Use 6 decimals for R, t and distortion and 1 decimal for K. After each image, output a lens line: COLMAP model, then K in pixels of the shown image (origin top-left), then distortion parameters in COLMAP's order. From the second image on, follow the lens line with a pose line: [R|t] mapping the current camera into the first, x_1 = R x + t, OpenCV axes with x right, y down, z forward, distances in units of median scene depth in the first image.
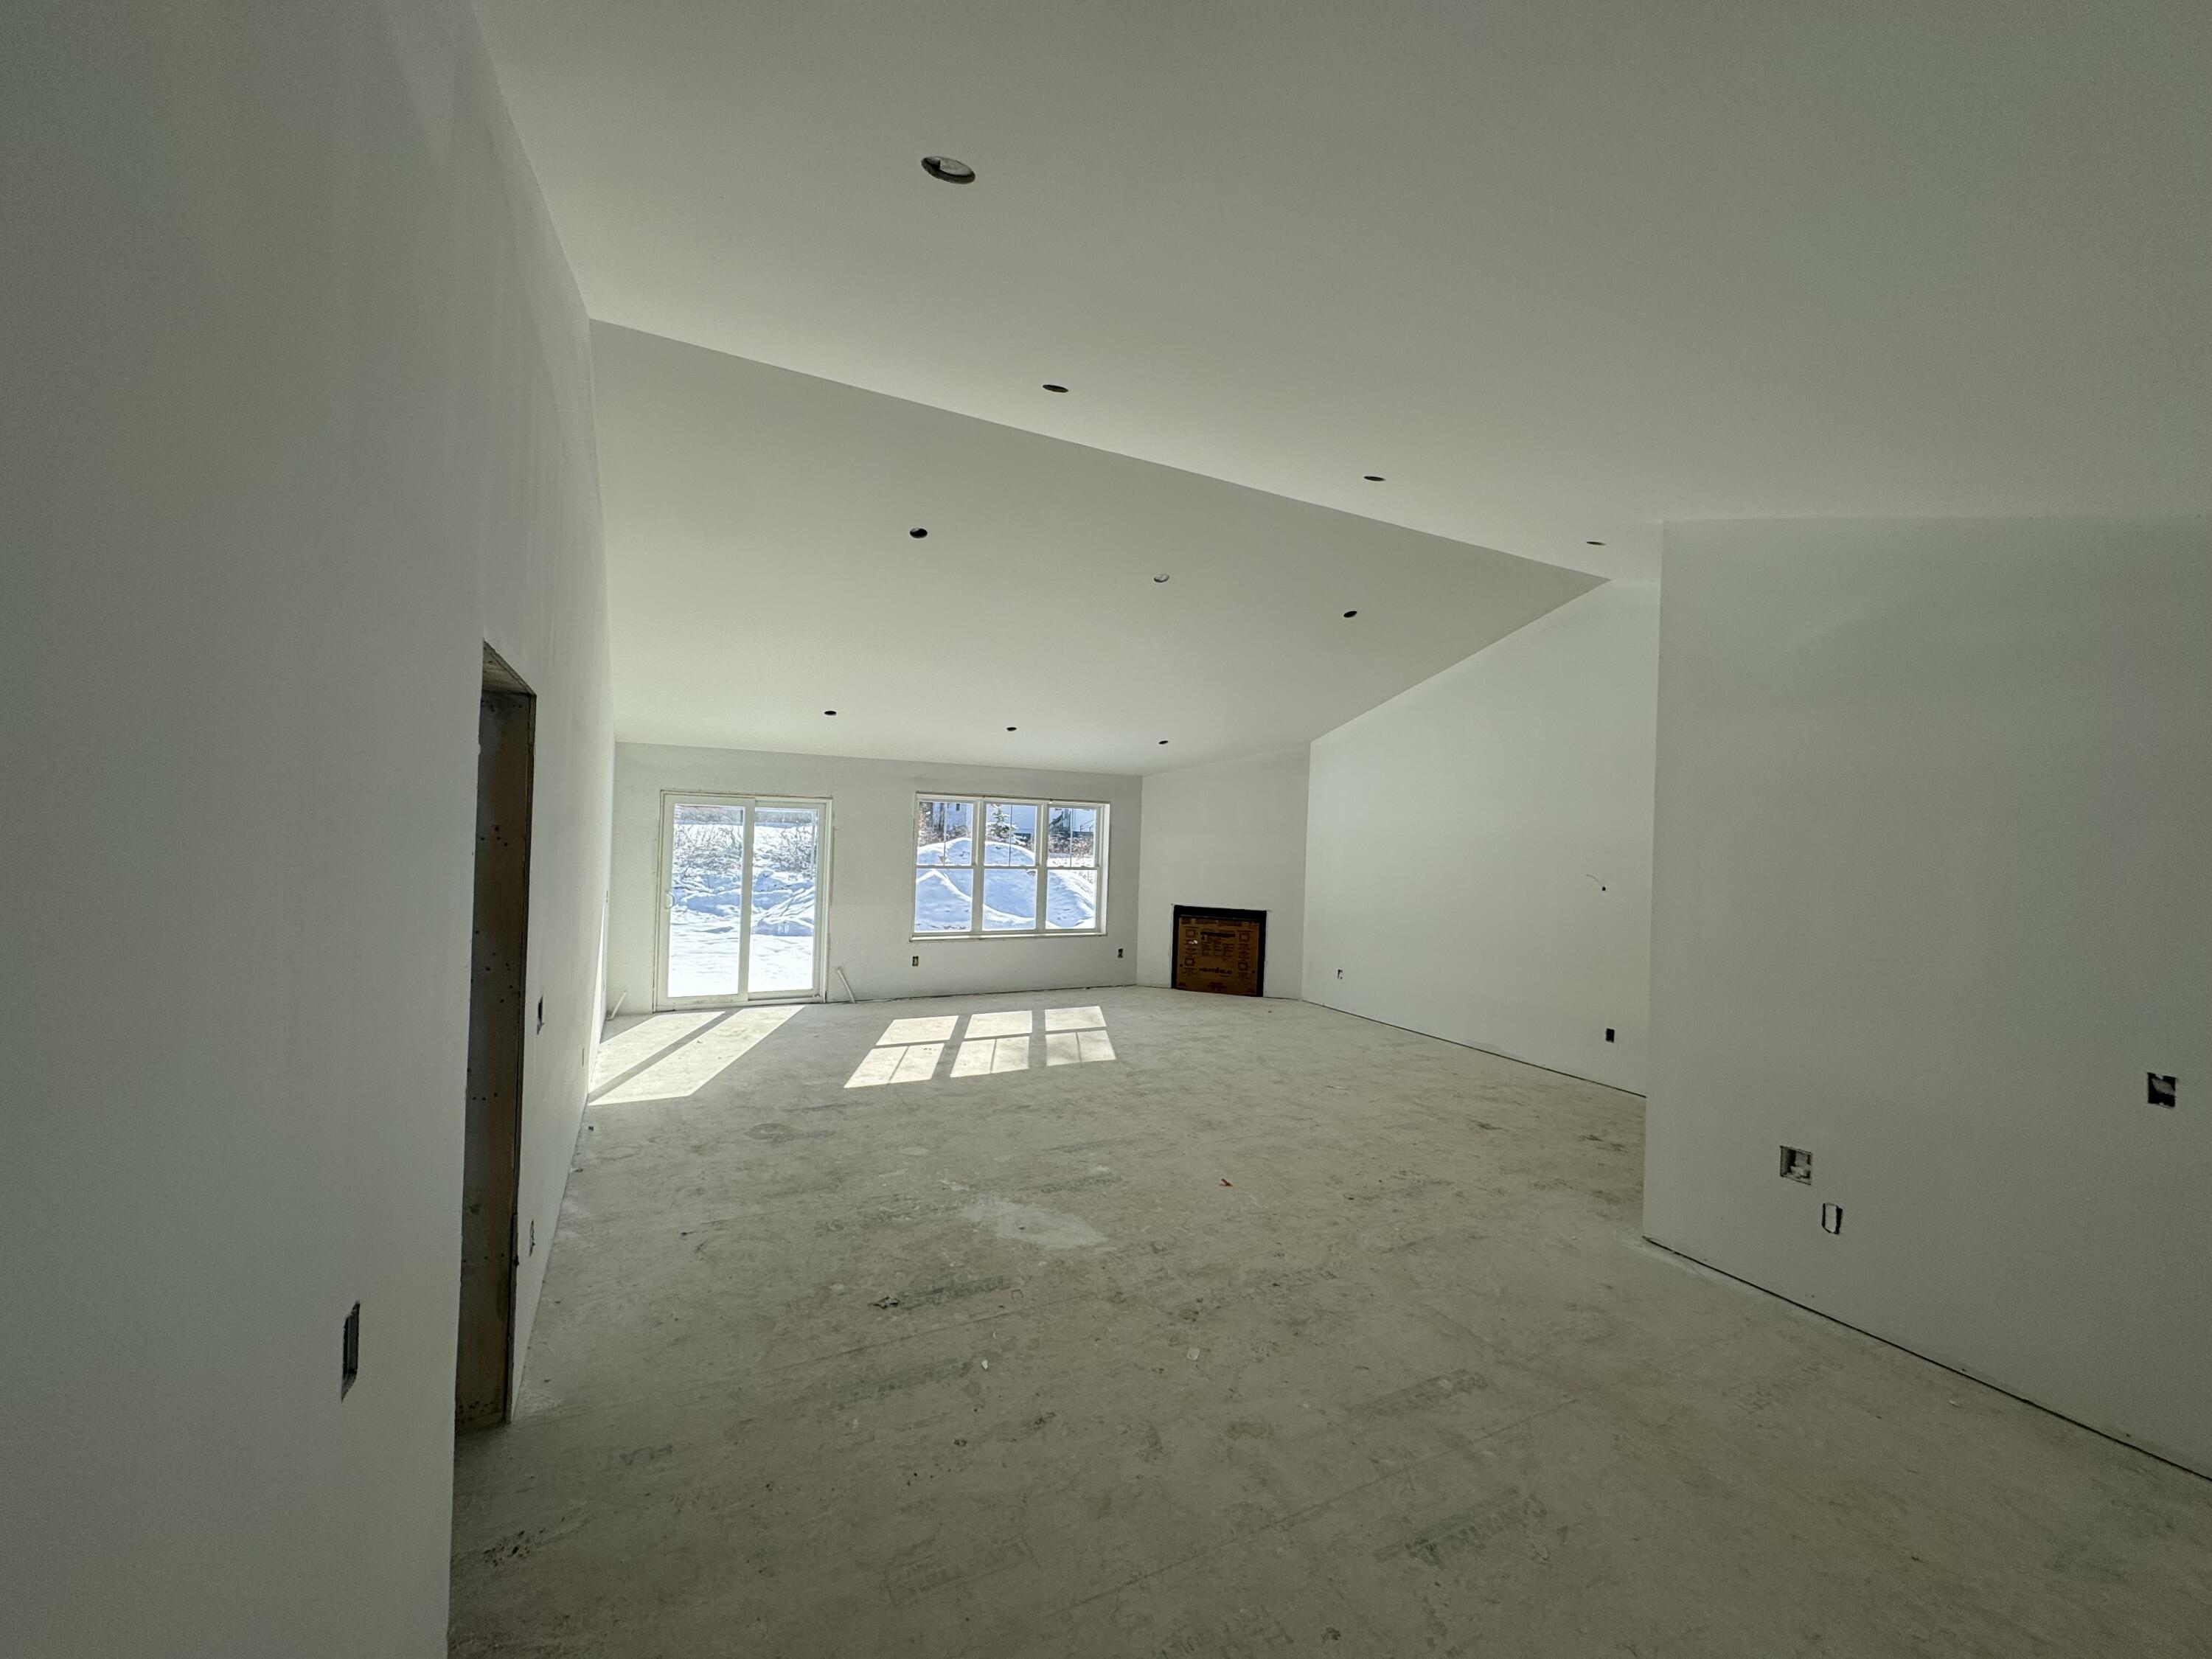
lens RADIAL K [[884.8, 0, 1106.0], [0, 884.8, 829.5], [0, 0, 1]] dist [-0.003173, 0.000272]
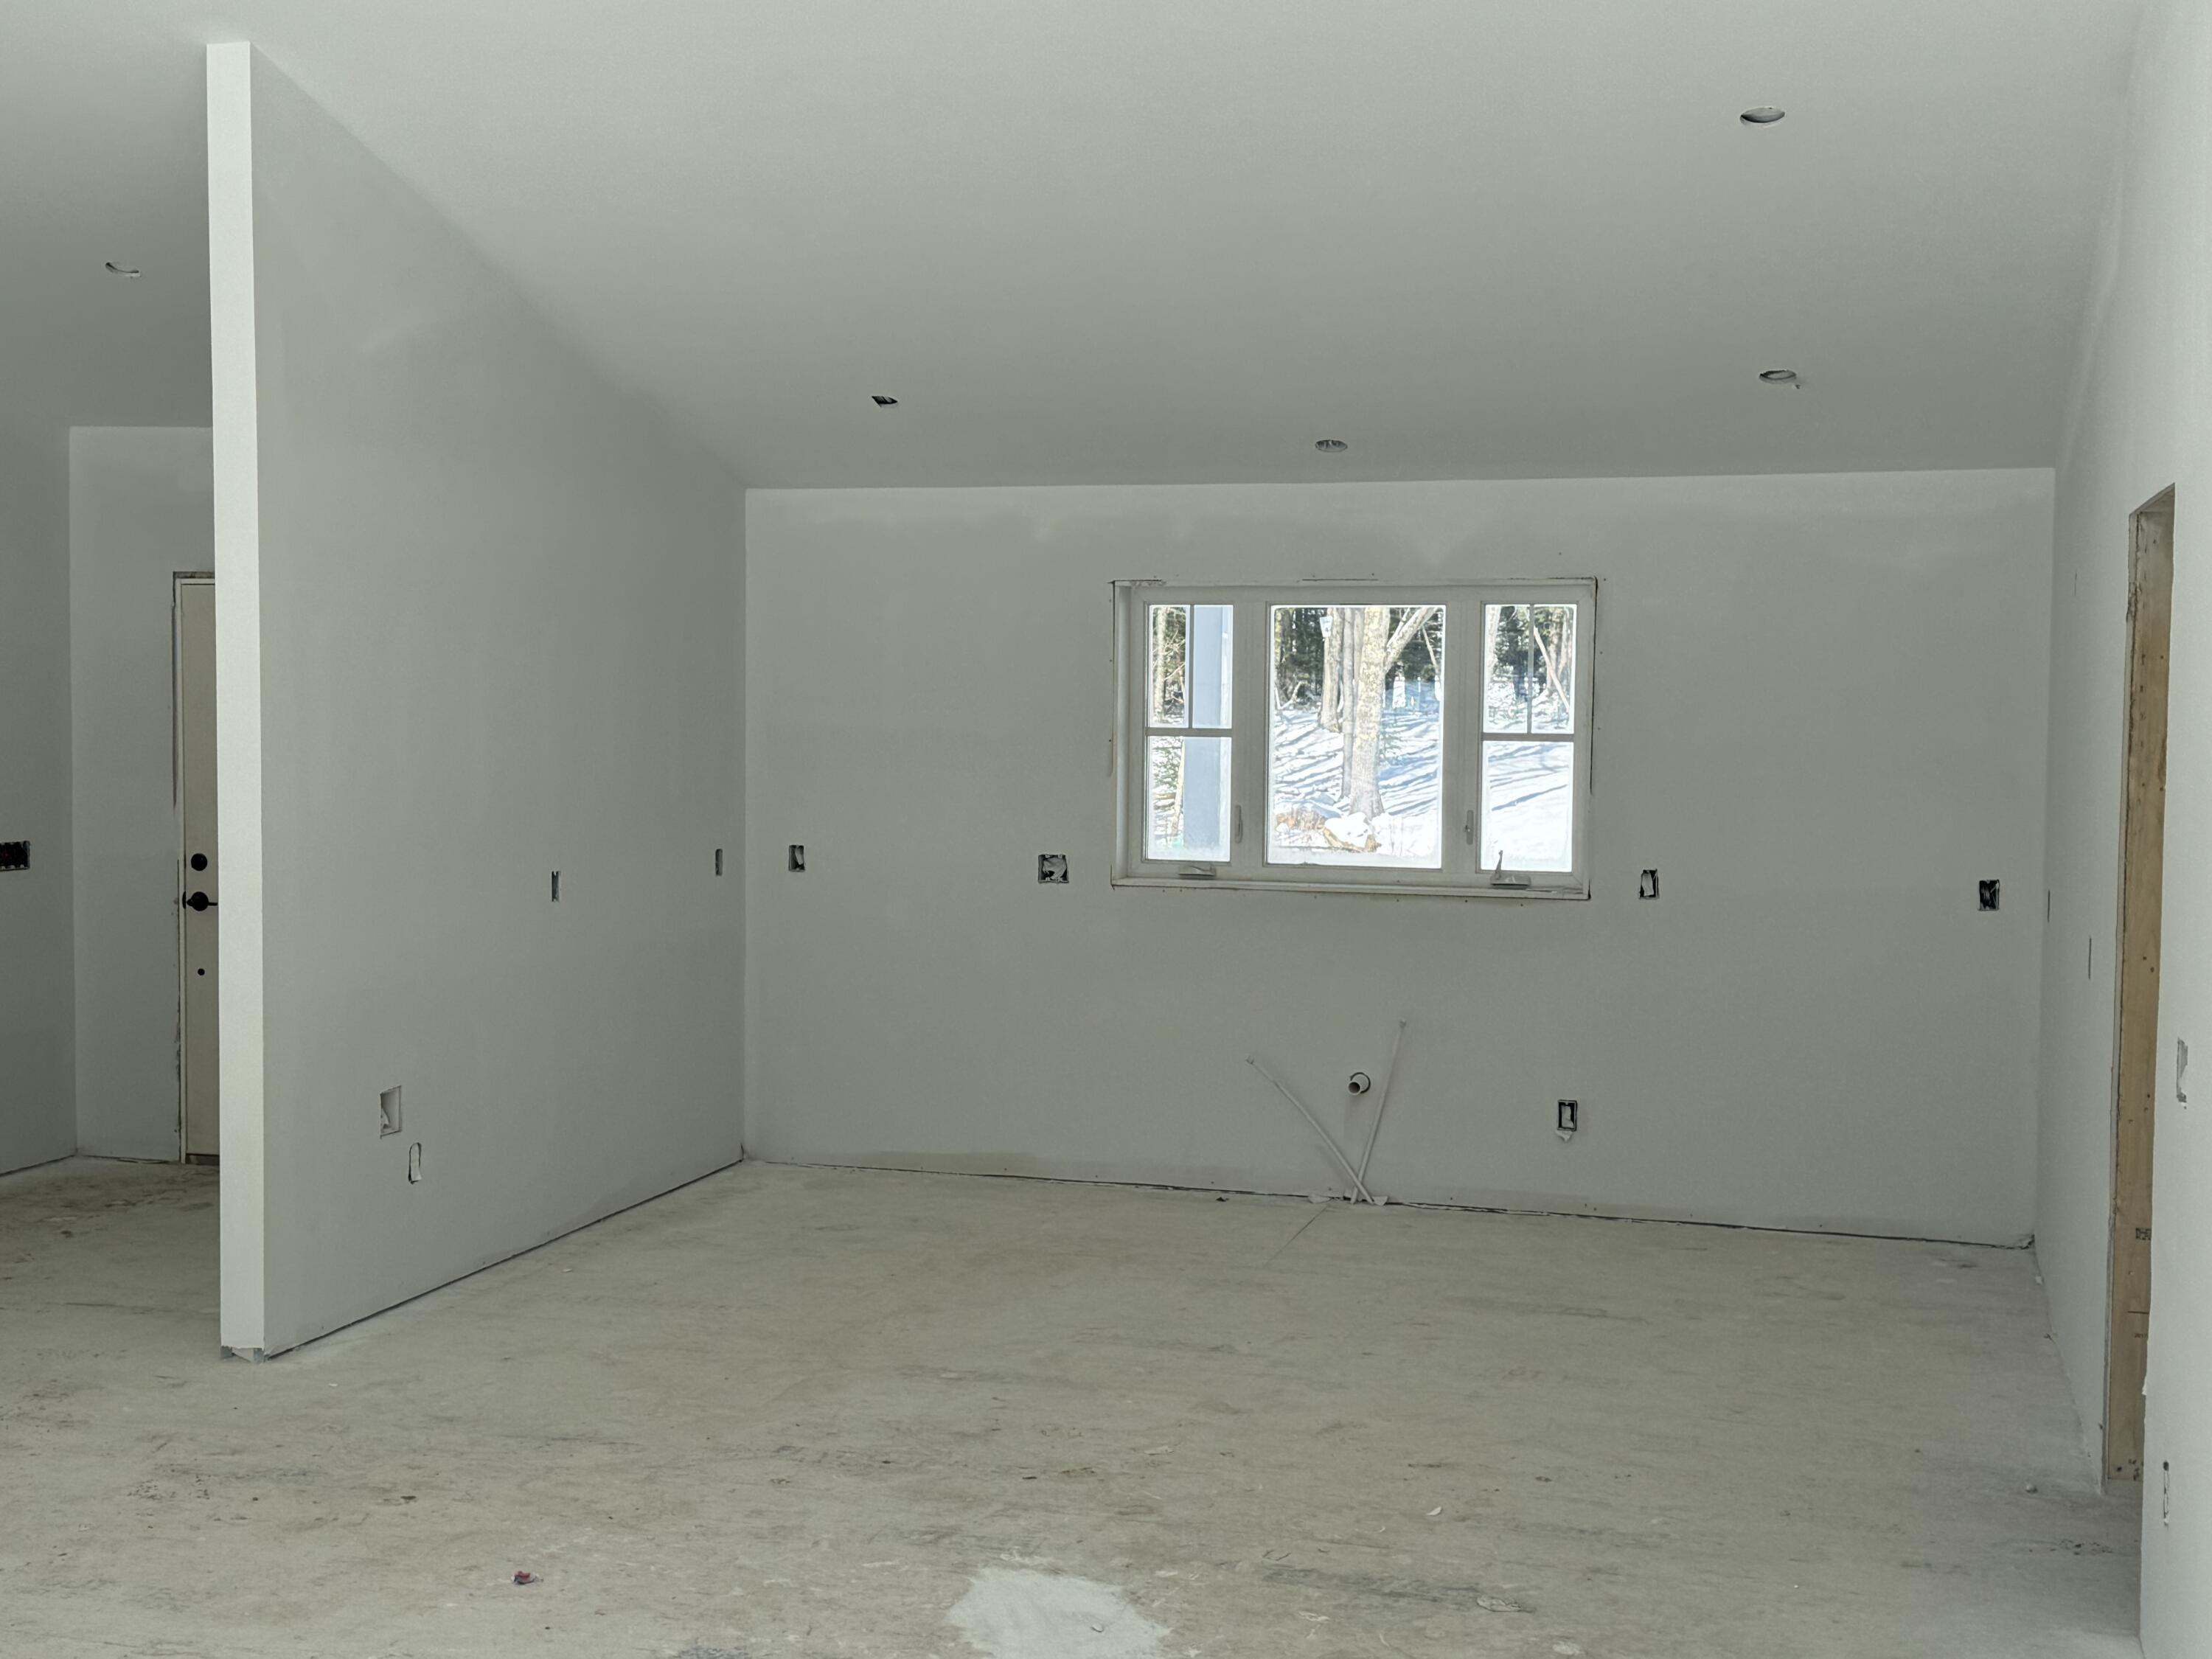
lens RADIAL K [[2471.3, 0, 1106.0], [0, 2471.3, 829.5], [0, 0, 1]] dist [0.077725, -0.037932]
pose [[-0.715946, -0.077160, 0.693879, -0.547039], [-0.033222, 0.996513, 0.076535, -0.006977], [-0.697365, 0.031742, -0.716013, 1.134024]]
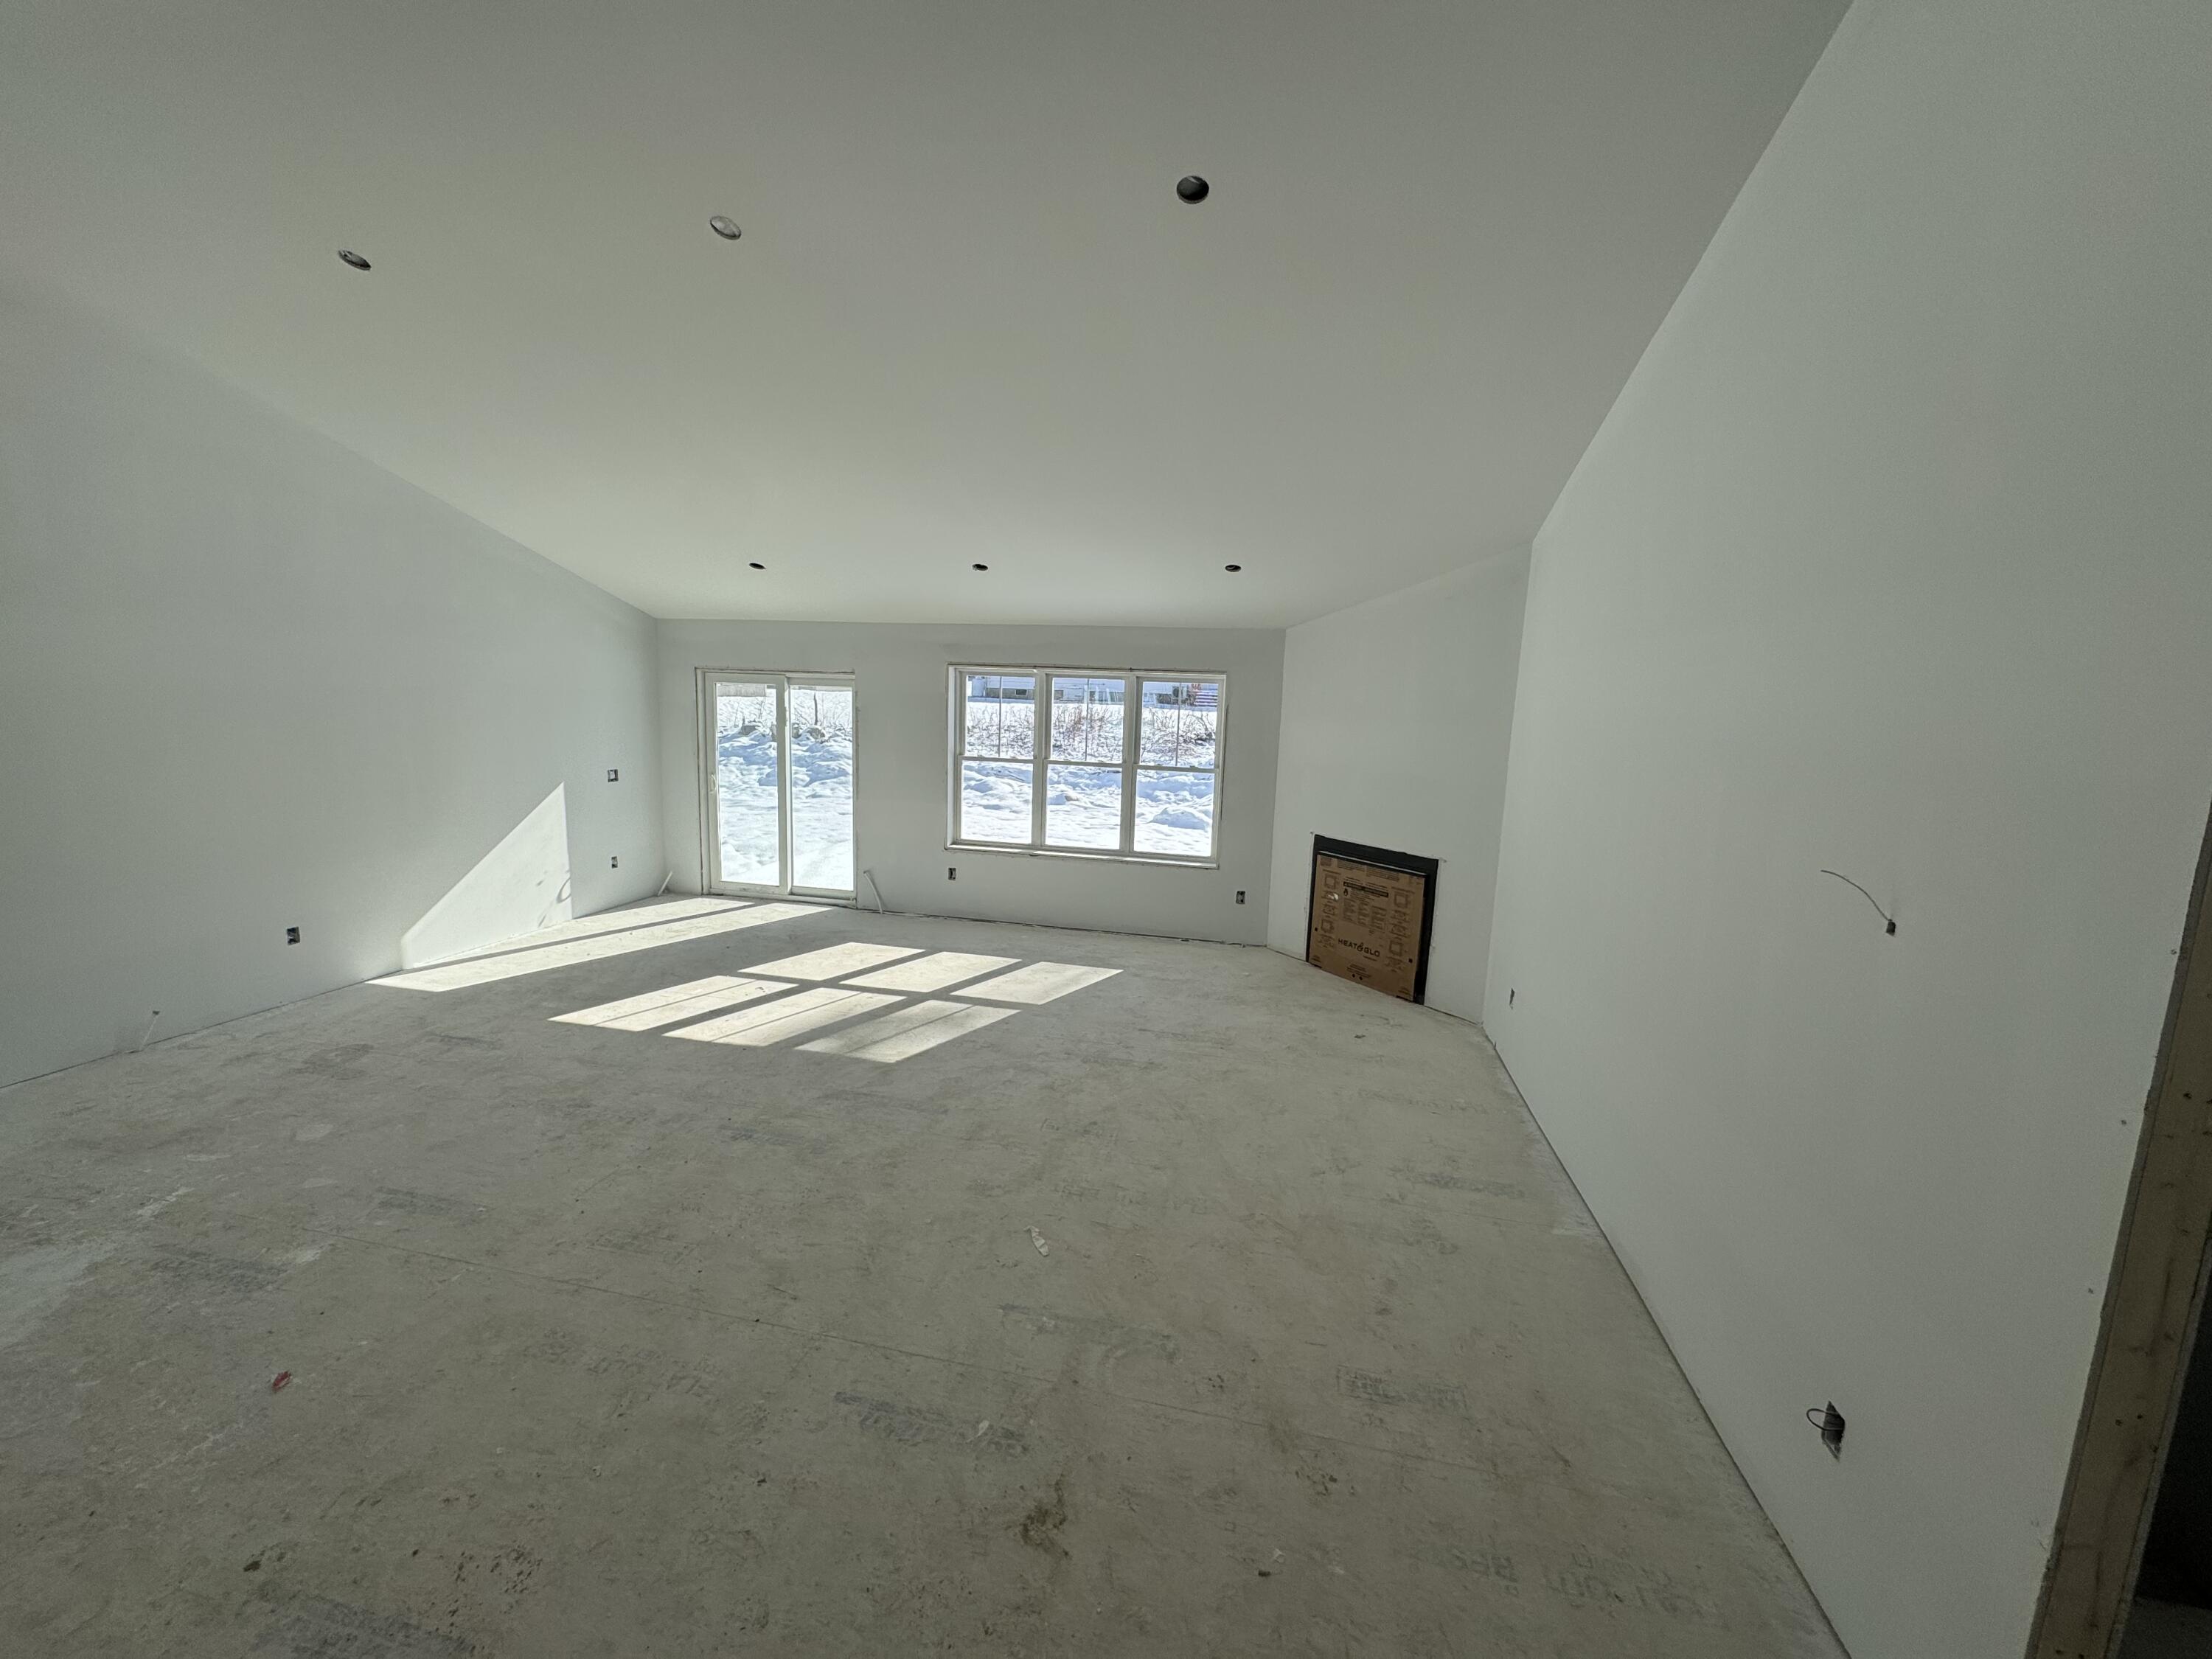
lens RADIAL K [[884.8, 0, 1106.0], [0, 884.8, 829.5], [0, 0, 1]] dist [-0.003173, 0.000272]
pose [[0.770121, 0.088766, -0.631691, 0.579426], [-0.010374, 0.991883, 0.126733, 0.005754], [0.637813, -0.091046, 0.764791, 0.678097]]
